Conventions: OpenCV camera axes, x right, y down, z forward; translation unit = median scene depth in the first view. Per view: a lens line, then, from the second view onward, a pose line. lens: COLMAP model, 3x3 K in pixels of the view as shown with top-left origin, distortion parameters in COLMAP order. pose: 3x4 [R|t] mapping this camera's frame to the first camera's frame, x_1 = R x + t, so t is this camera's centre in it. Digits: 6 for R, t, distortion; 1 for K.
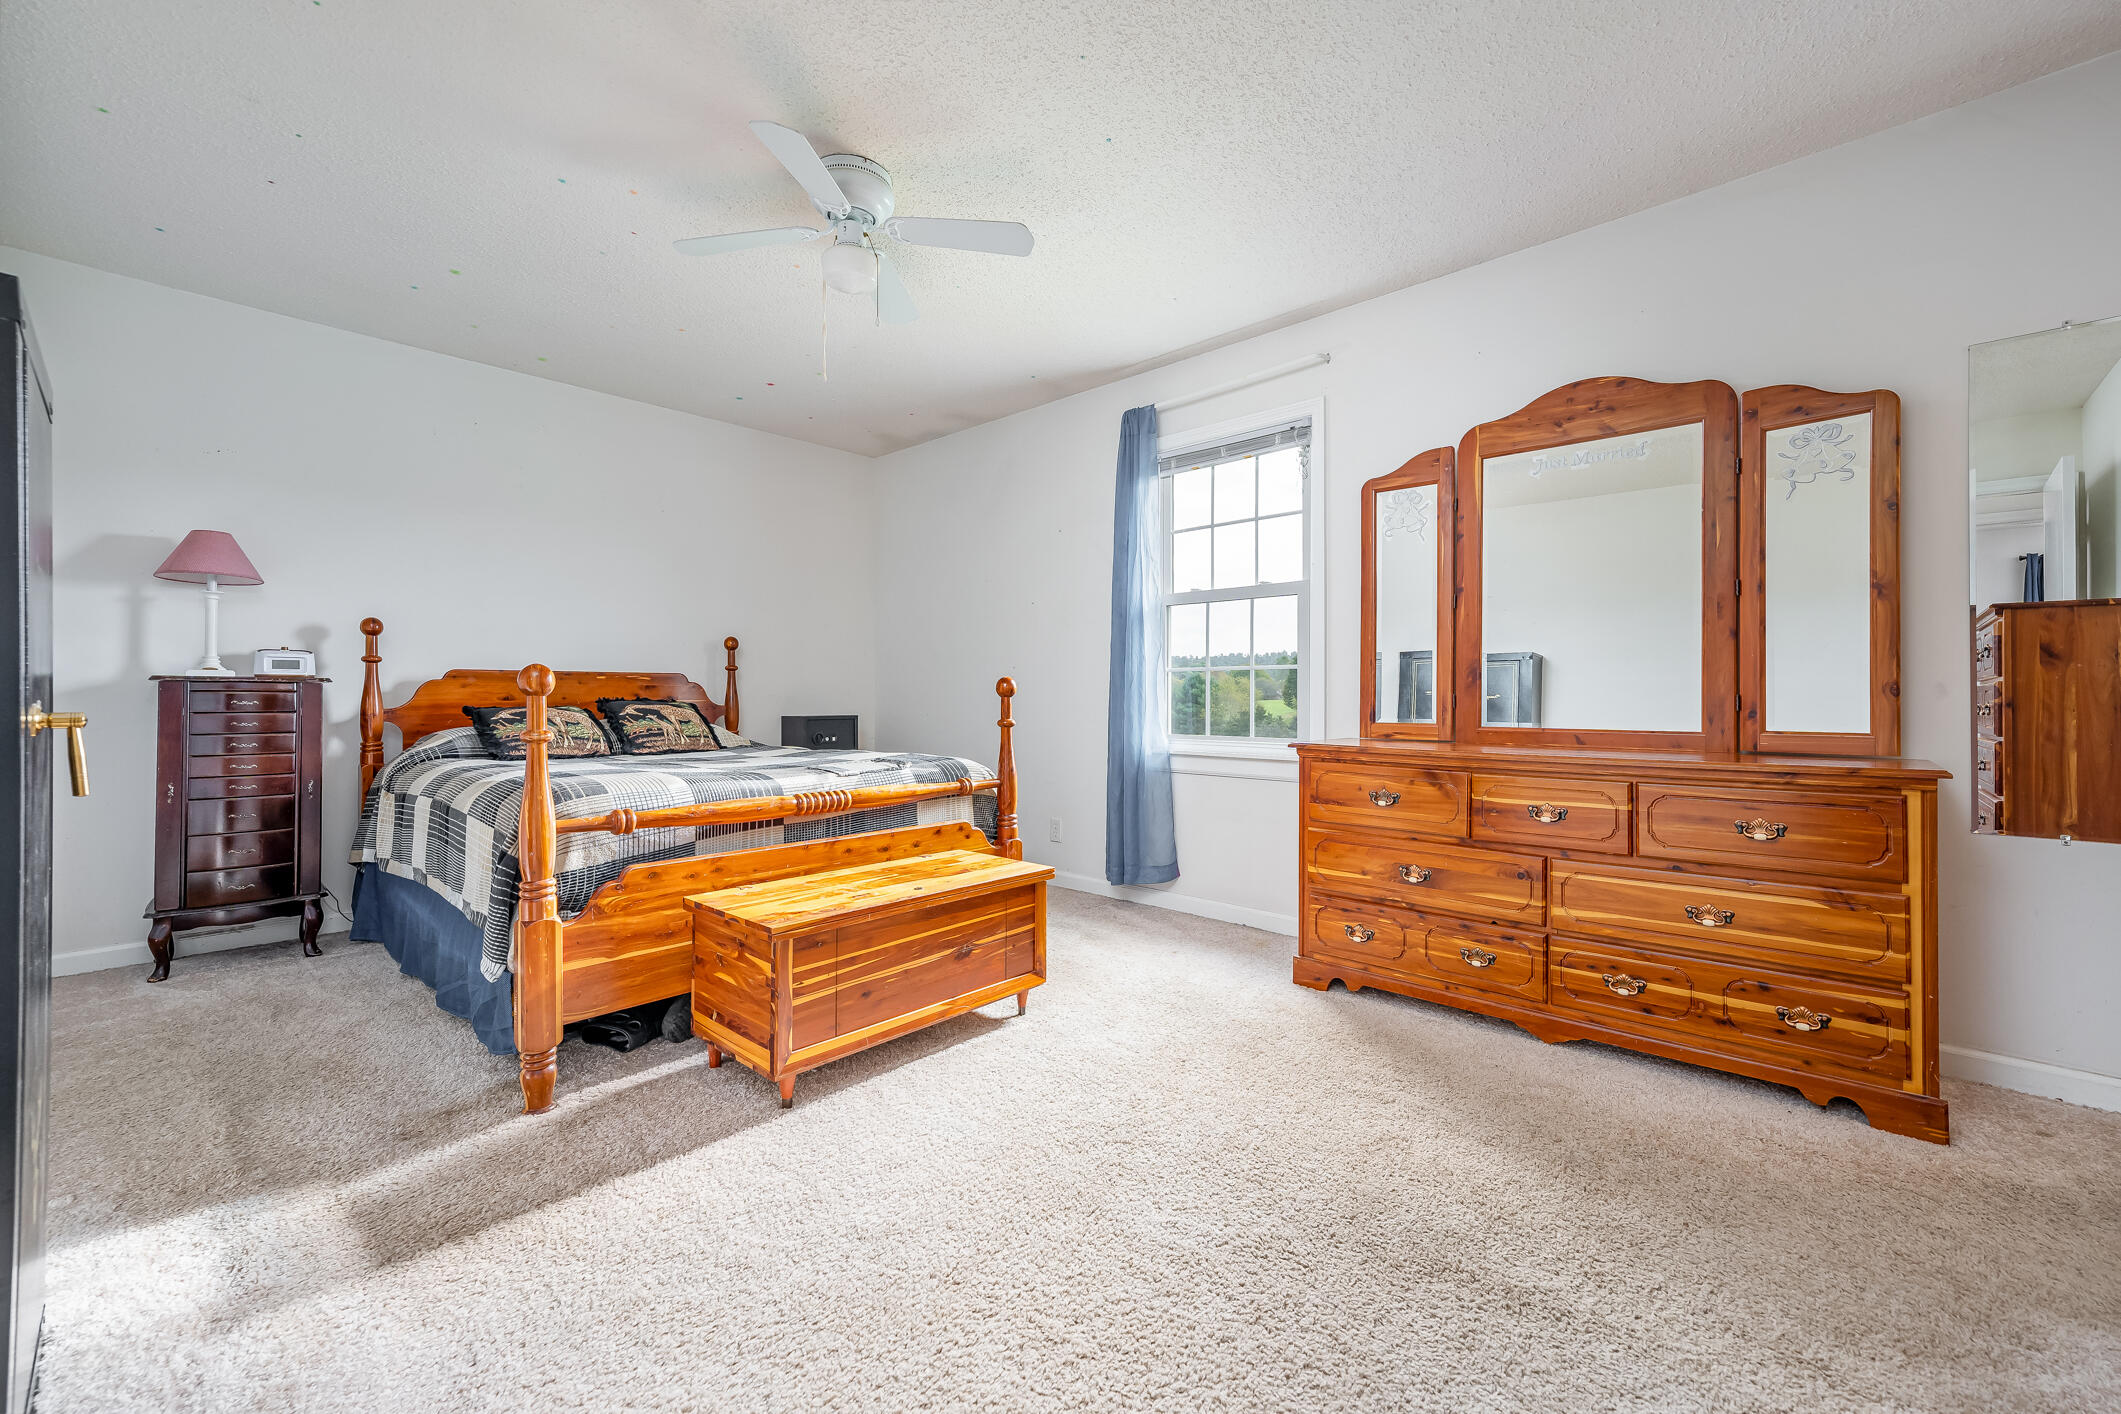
lens RADIAL K [[854.6, 0, 1062.6], [0, 854.6, 696.4], [0, 0, 1]] dist [0.000305, 0.002824]
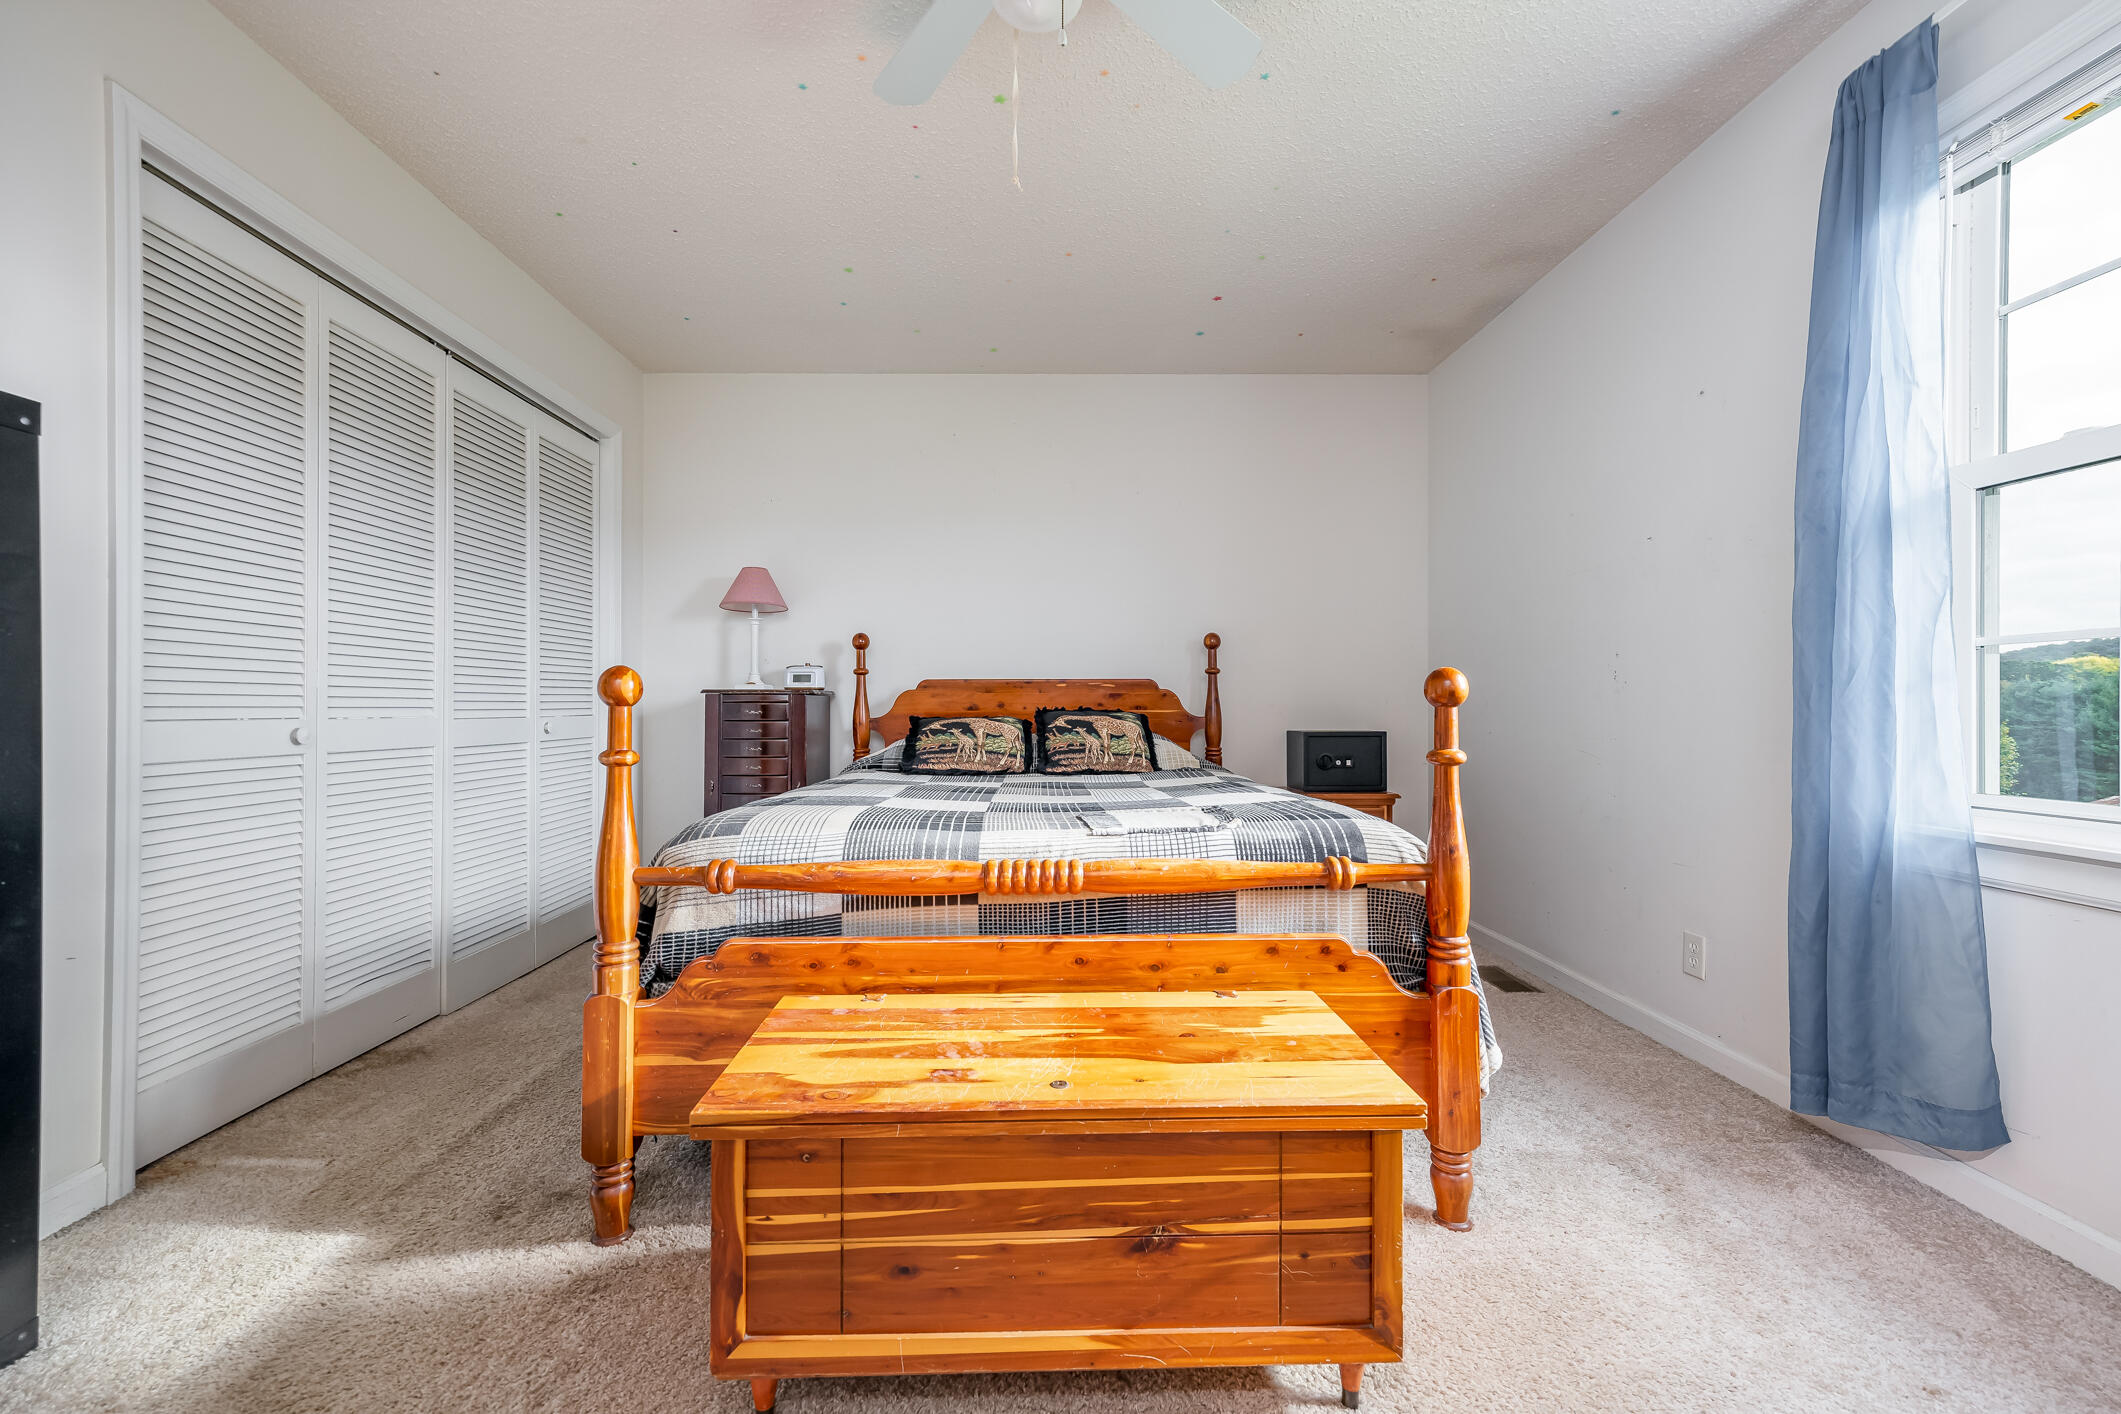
lens RADIAL K [[854.6, 0, 1050.5], [0, 854.6, 708.0], [0, 0, 1]] dist [0.000305, 0.002824]
pose [[0.688245, -0.000169, -0.725478, 0.147360], [0.002729, 0.999994, 0.002355, -0.000093], [0.725473, -0.003600, 0.688241, 0.484360]]
